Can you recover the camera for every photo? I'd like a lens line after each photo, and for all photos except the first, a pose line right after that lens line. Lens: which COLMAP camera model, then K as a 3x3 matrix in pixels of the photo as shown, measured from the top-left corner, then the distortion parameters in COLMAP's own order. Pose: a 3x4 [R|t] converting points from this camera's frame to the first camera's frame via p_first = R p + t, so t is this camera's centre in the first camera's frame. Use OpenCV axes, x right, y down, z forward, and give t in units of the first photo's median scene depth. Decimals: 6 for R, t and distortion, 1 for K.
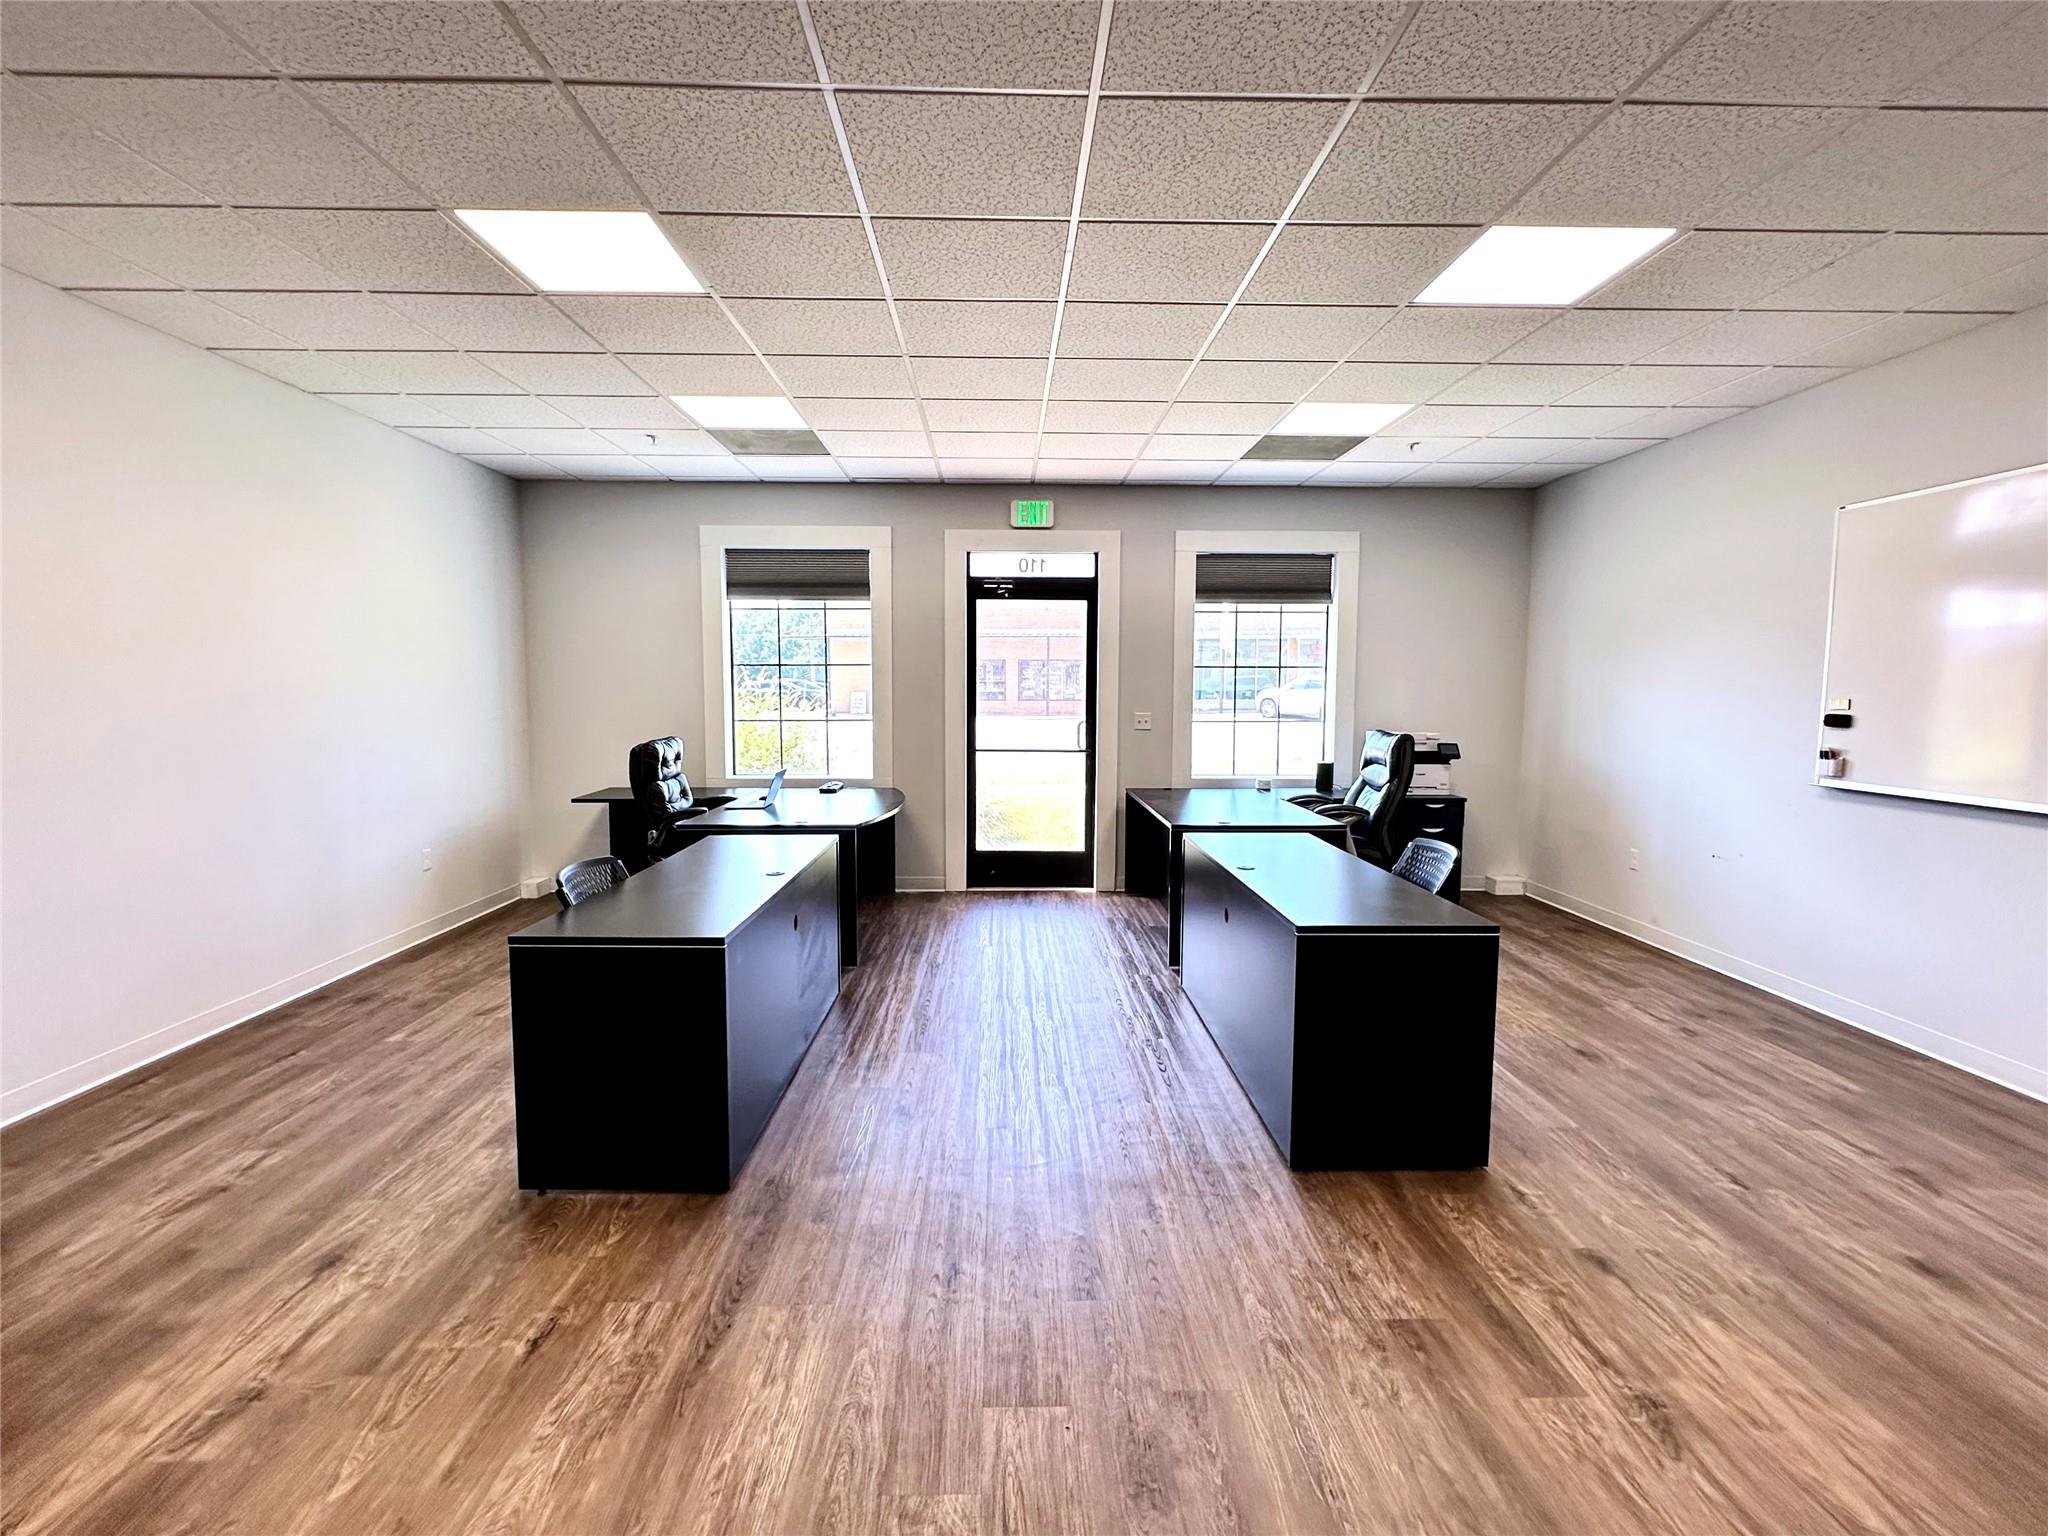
lens RADIAL K [[926.5, 0, 1024.0], [0, 926.5, 768.0], [0, 0, 1]] dist [-0.002014, -0.000510]
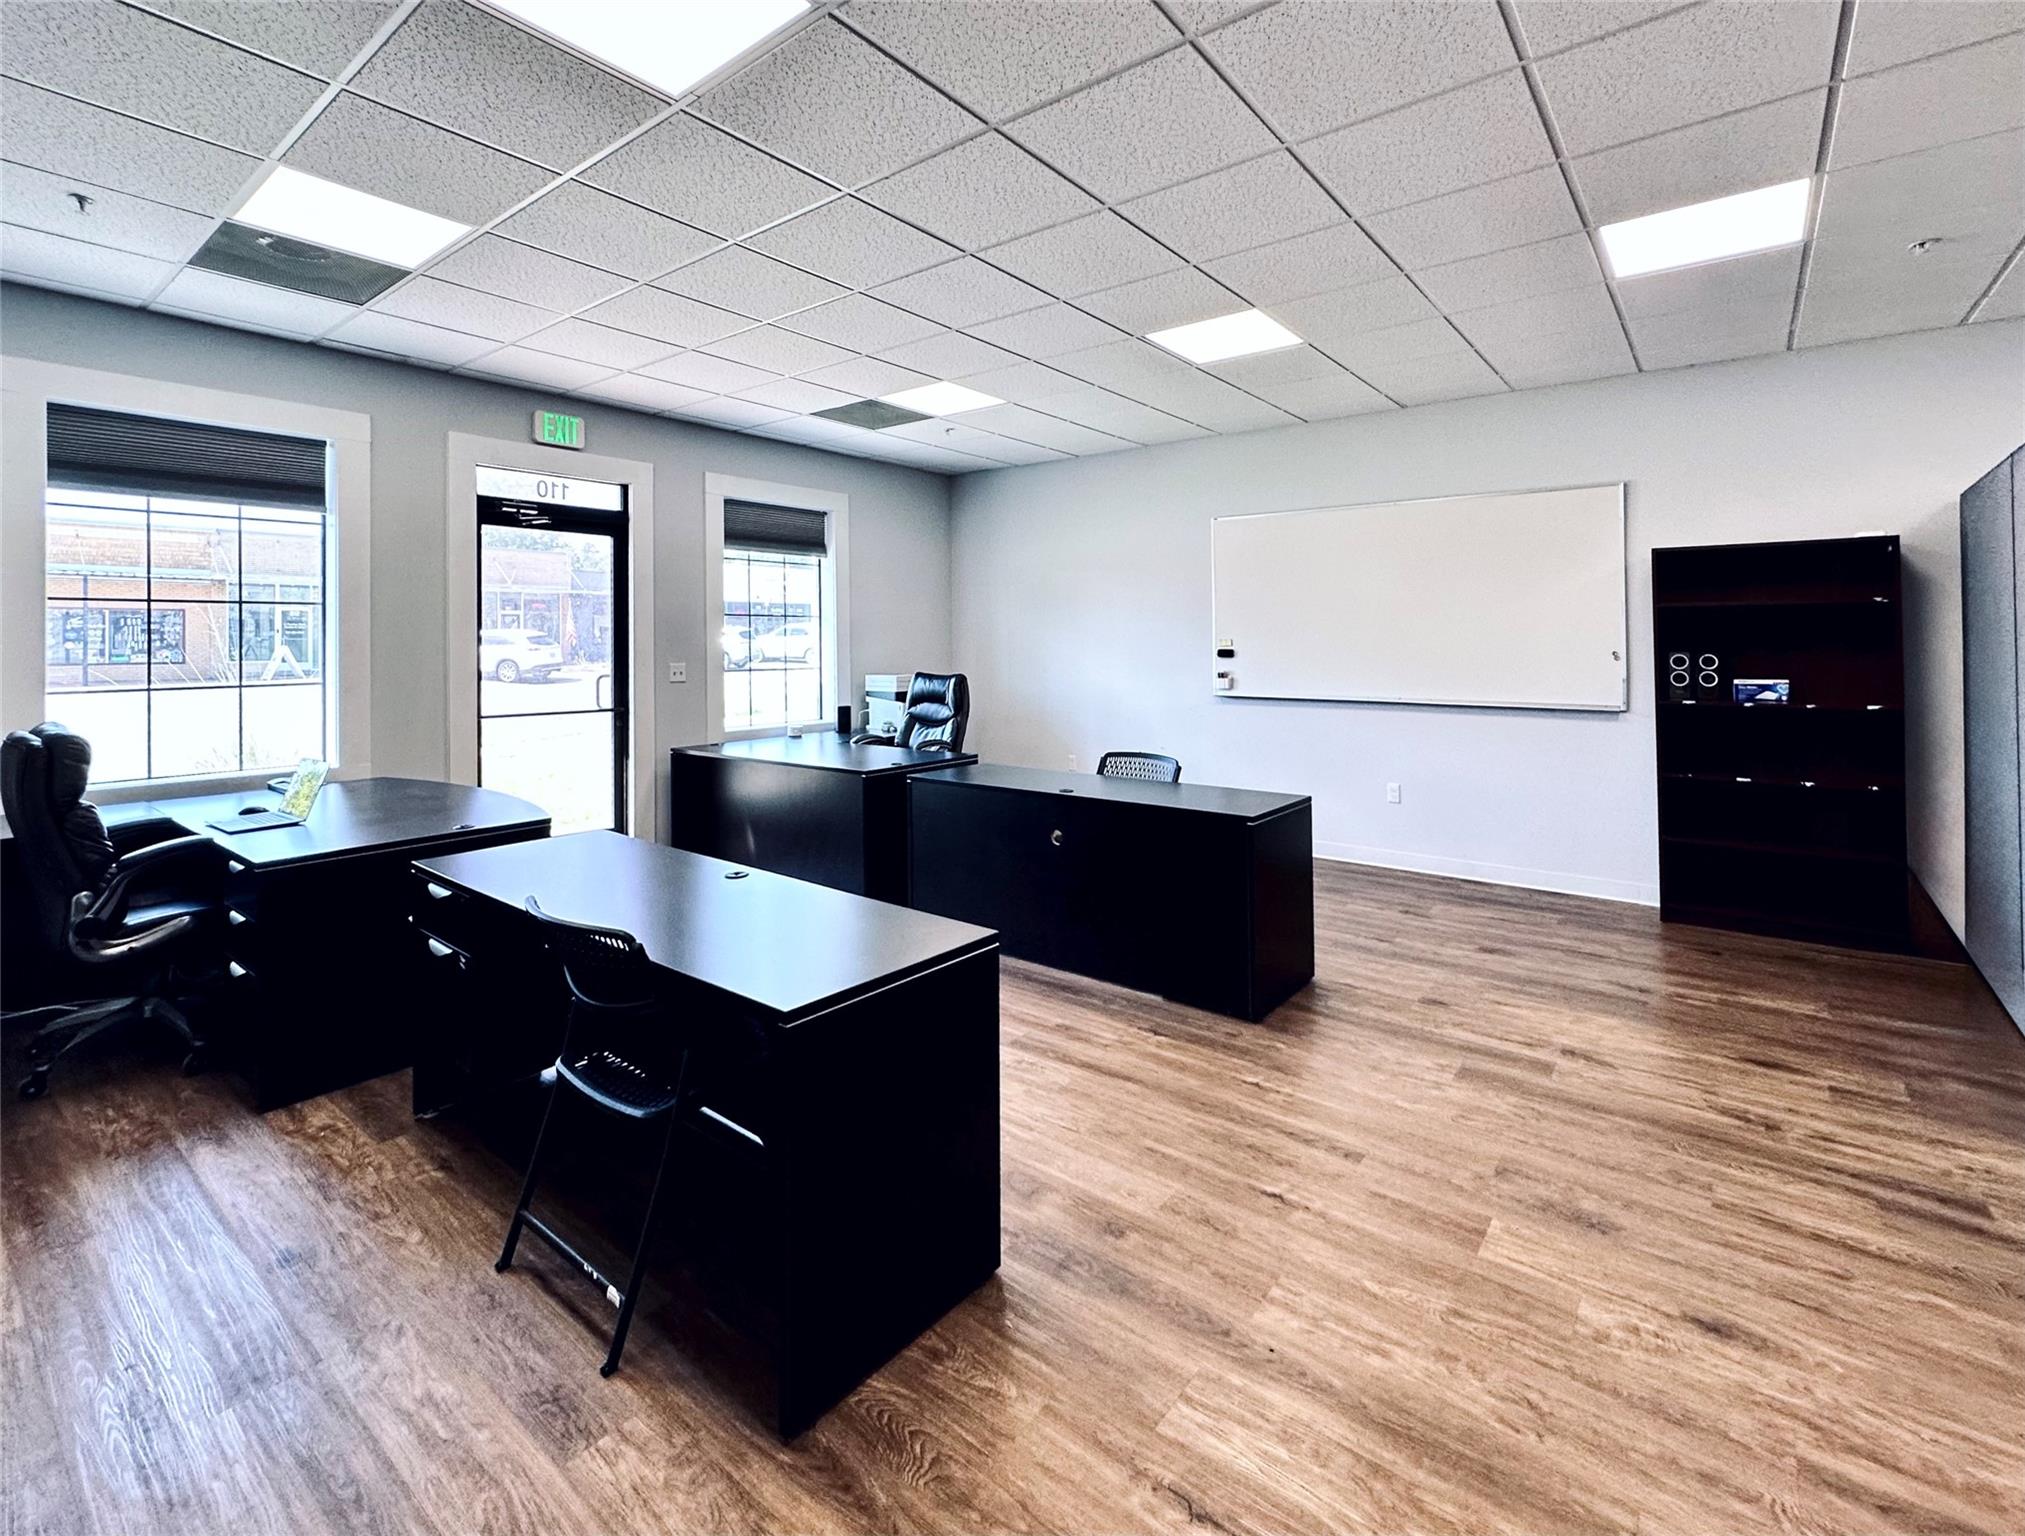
lens RADIAL K [[936.7, 0, 963.0], [0, 936.7, 635.0], [0, 0, 1]] dist [0.002007, -0.000437]
pose [[0.659199, -0.001108, 0.751968, -0.384001], [0.073805, 0.995266, -0.063233, -0.009406], [-0.748338, 0.097182, 0.656160, 0.189183]]
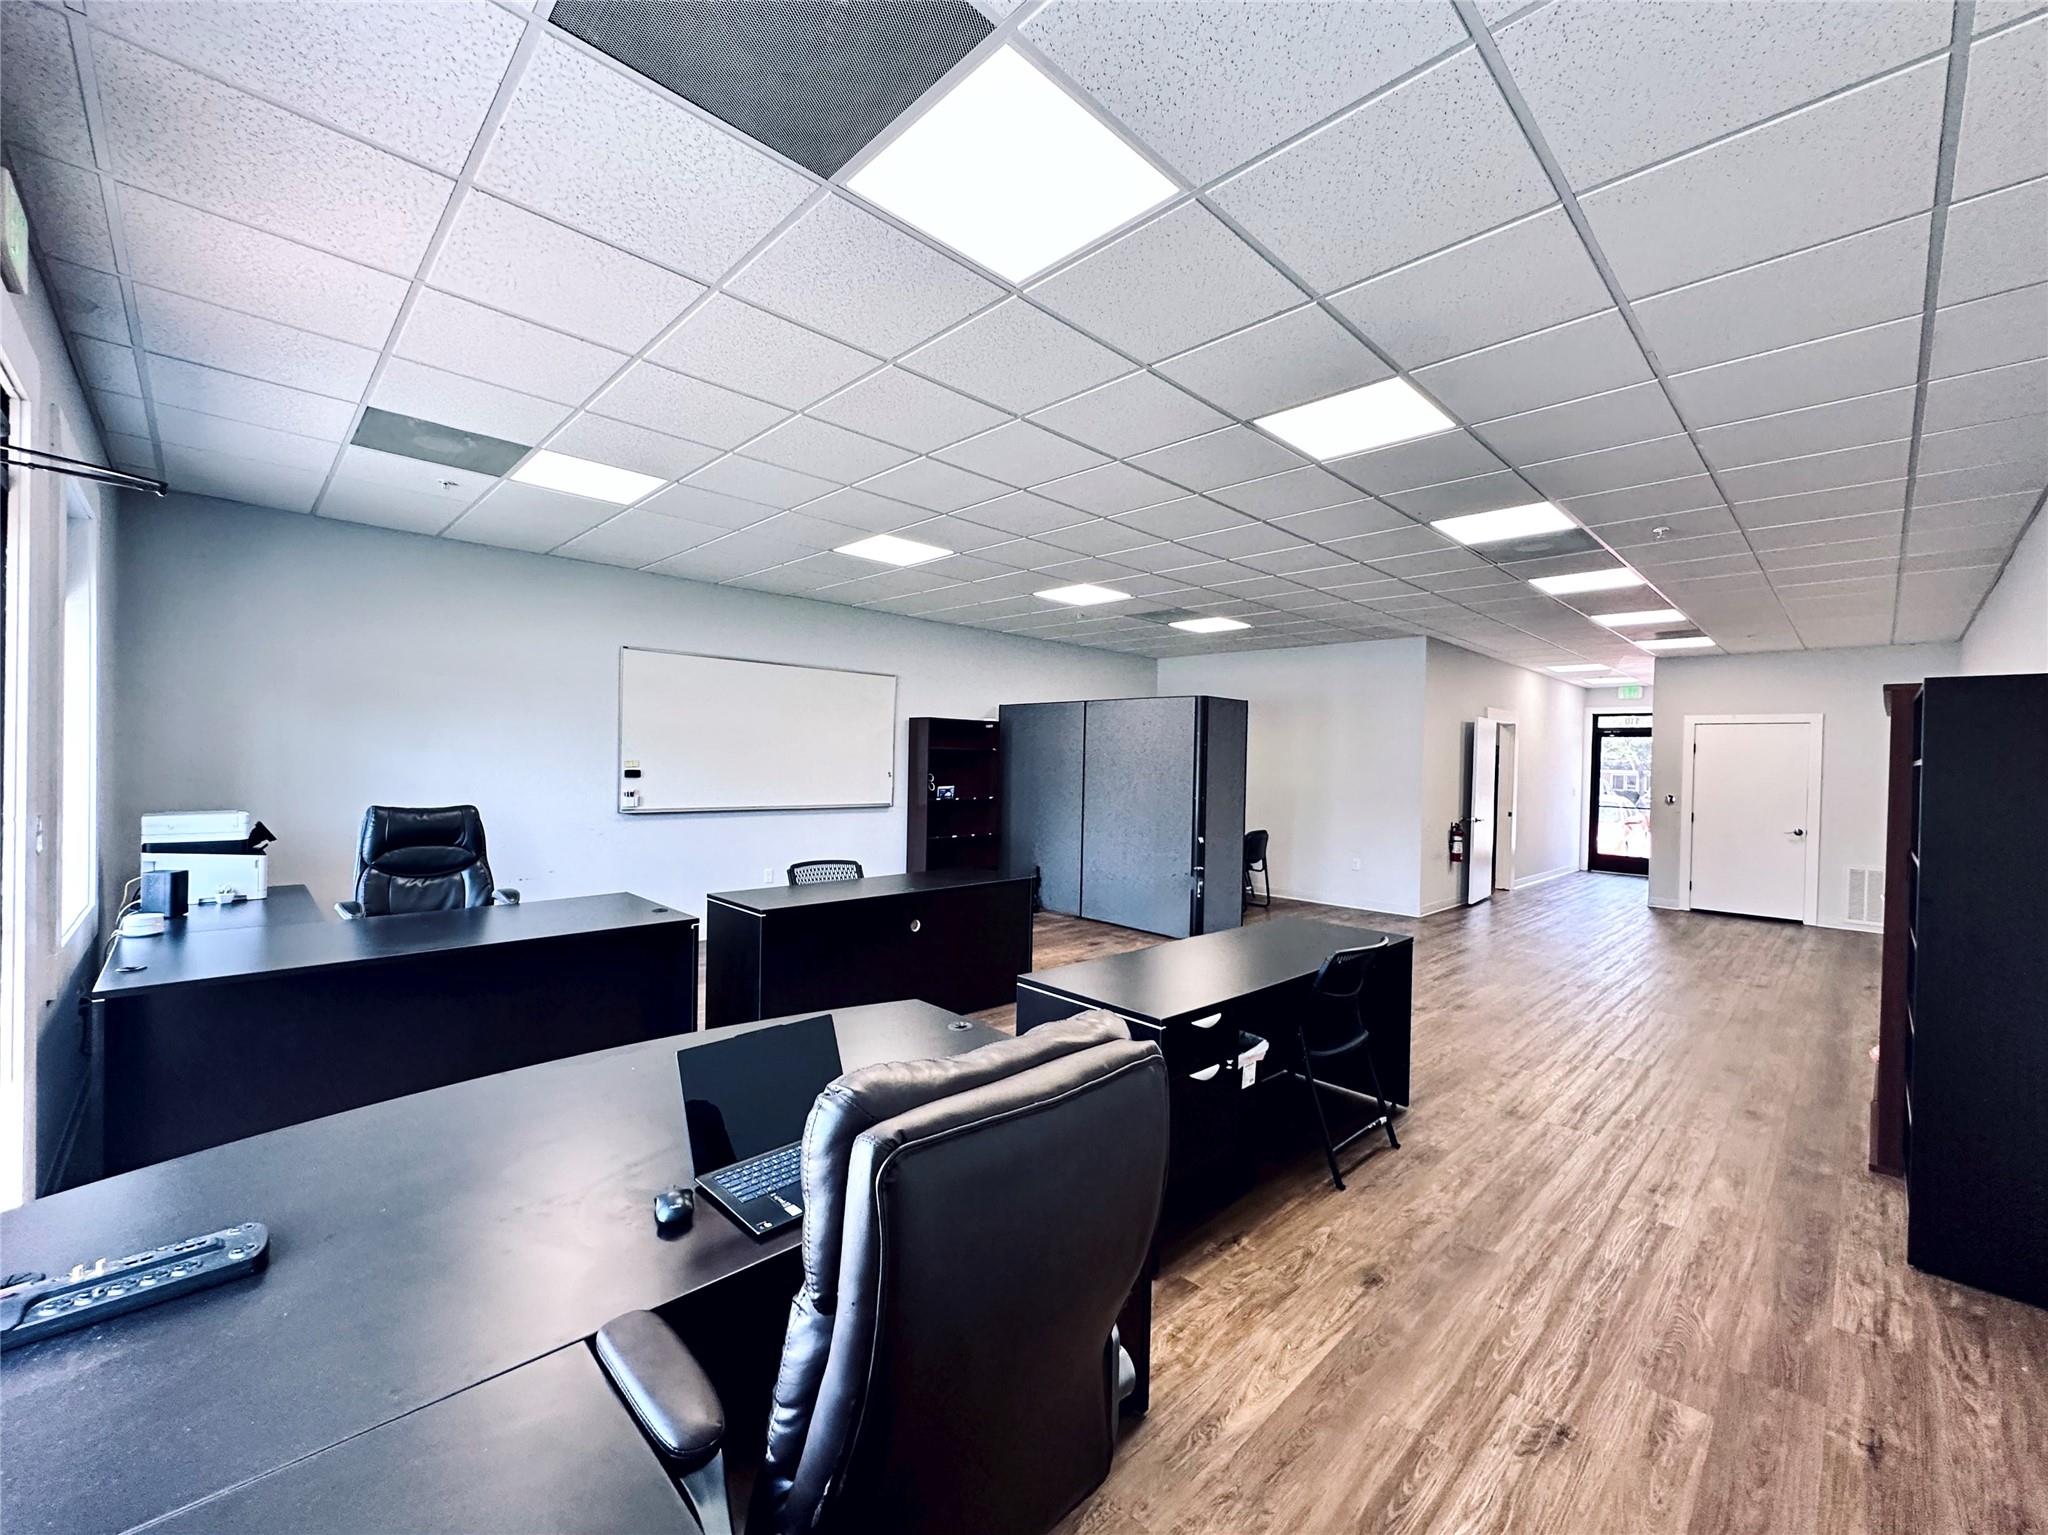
lens RADIAL K [[830.4, 0, 1024.0], [0, 830.4, 767.5], [0, 0, 1]] dist [0.001527, 0.000117]
pose [[-0.680697, -0.028275, 0.732020, -0.454348], [0.039883, 0.996342, 0.075571, -0.095170], [-0.731479, 0.080636, -0.677079, 0.966347]]
